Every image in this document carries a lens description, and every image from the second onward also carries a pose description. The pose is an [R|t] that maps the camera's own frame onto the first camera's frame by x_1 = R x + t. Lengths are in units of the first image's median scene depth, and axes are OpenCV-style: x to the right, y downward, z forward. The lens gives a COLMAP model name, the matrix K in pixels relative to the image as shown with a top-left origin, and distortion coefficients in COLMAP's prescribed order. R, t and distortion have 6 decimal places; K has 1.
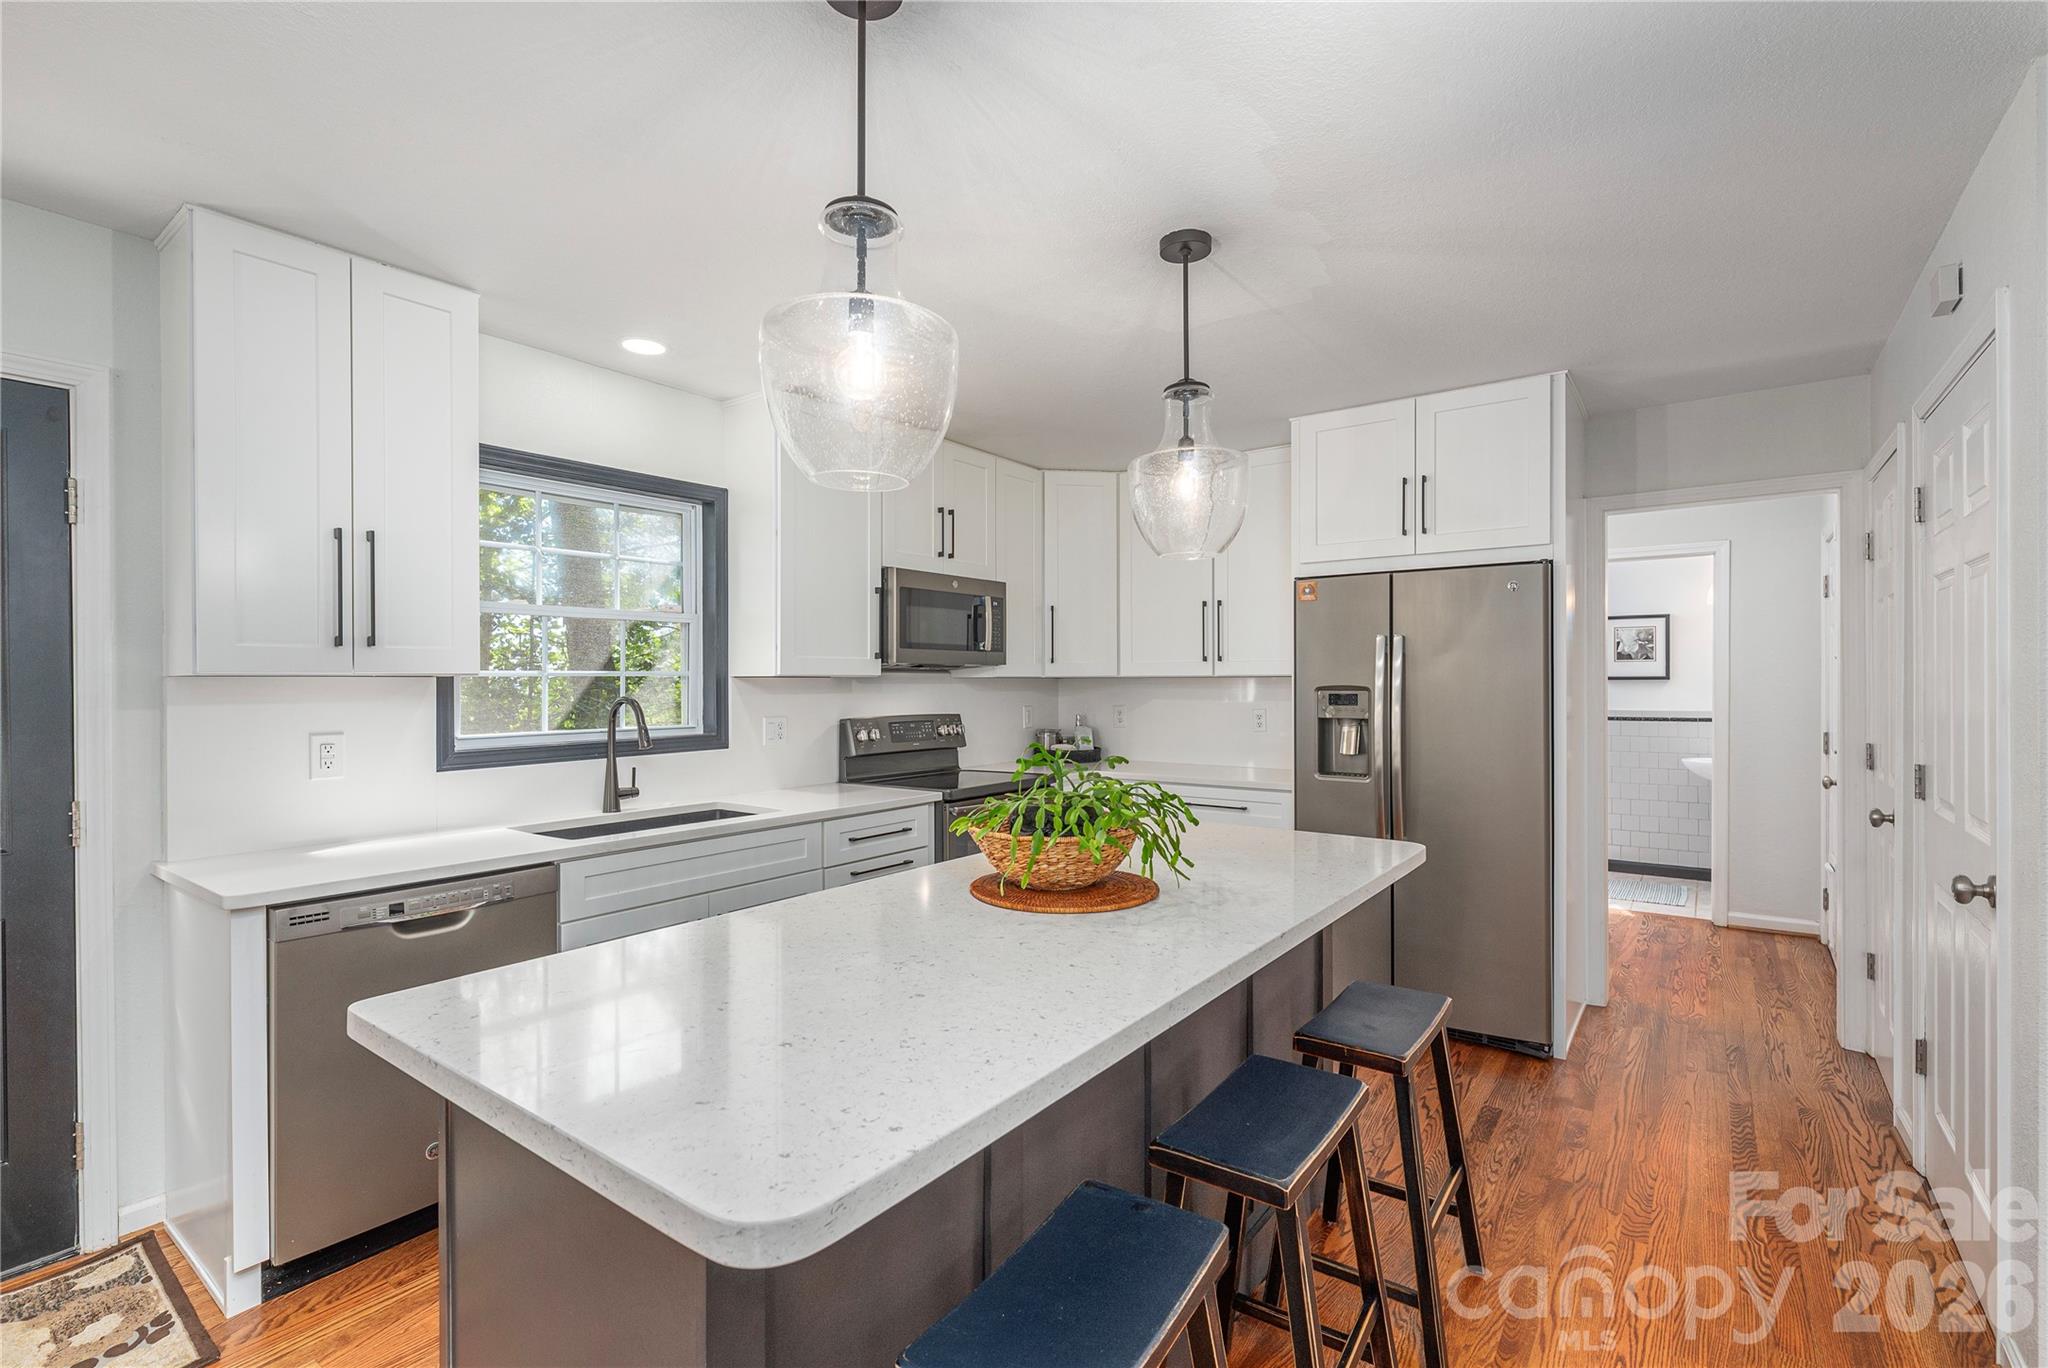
lens RADIAL K [[909.1, 0, 1023.9], [0, 909.1, 685.5], [0, 0, 1]] dist [-0.003415, -0.000271]
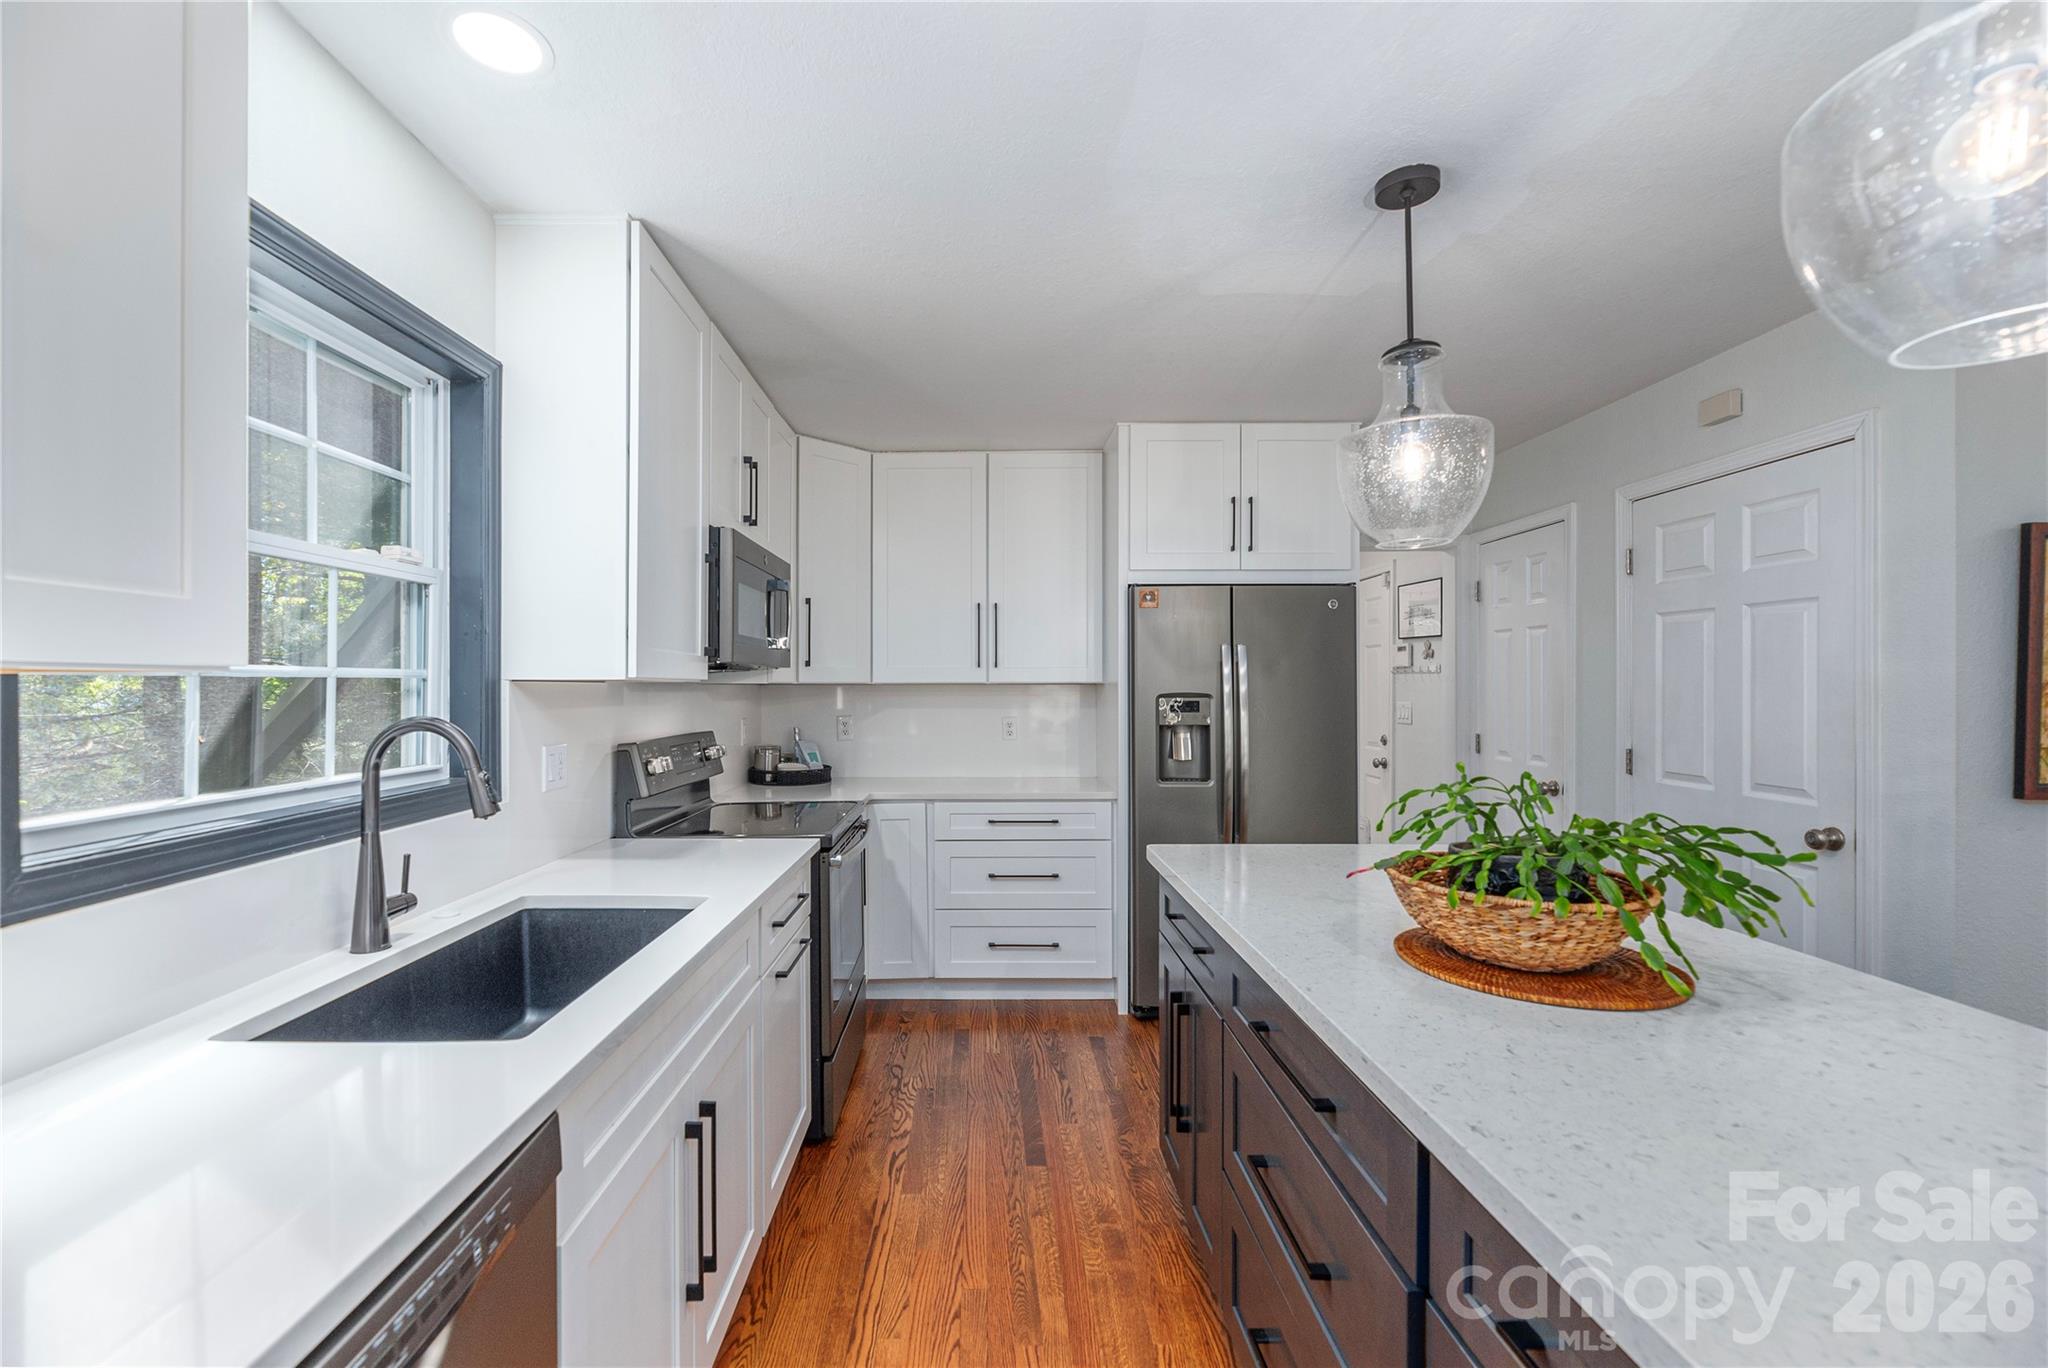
lens RADIAL K [[842.1, 0, 967.1], [0, 842.1, 683.5], [0, 0, 1]] dist [0.011020, 0.000335]
pose [[0.812777, 0.004249, 0.582559, -0.398468], [0.003283, 0.999924, -0.011873, 0.000366], [-0.582566, 0.011562, 0.812702, 0.373801]]
